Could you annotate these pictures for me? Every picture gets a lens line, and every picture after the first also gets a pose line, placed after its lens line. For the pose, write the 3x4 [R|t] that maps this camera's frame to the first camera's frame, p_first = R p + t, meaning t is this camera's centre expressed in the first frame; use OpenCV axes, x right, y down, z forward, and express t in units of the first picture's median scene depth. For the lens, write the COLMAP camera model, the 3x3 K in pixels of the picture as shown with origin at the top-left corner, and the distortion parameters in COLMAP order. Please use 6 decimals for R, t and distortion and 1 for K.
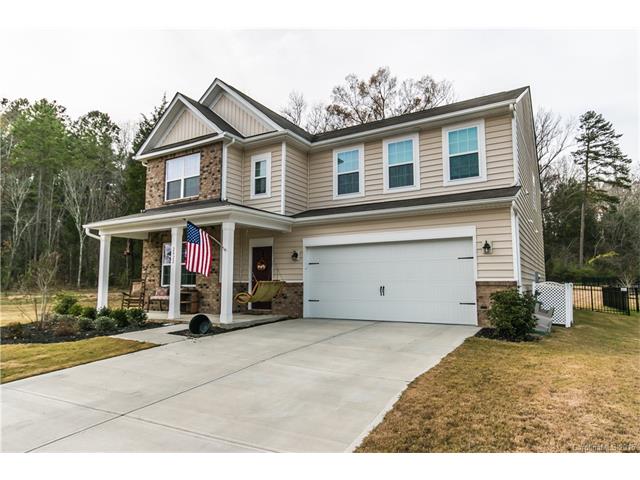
lens RADIAL K [[403.1, 0, 320.0], [0, 403.1, 240.0], [0, 0, 1]] dist [-0.000136, 0.000143]
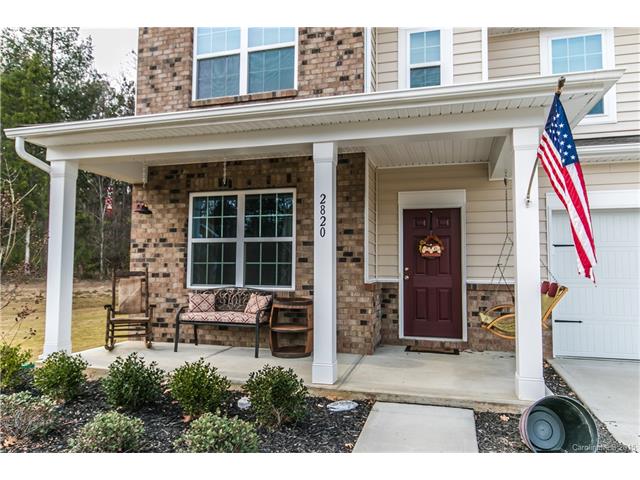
lens RADIAL K [[450.1, 0, 320.0], [0, 450.1, 240.0], [0, 0, 1]] dist [-0.002121, -0.001066]
pose [[0.962764, 0.026218, 0.269070, -0.403744], [-0.037137, 0.998677, 0.035569, 0.039229], [-0.267782, -0.044237, 0.962464, 0.499468]]
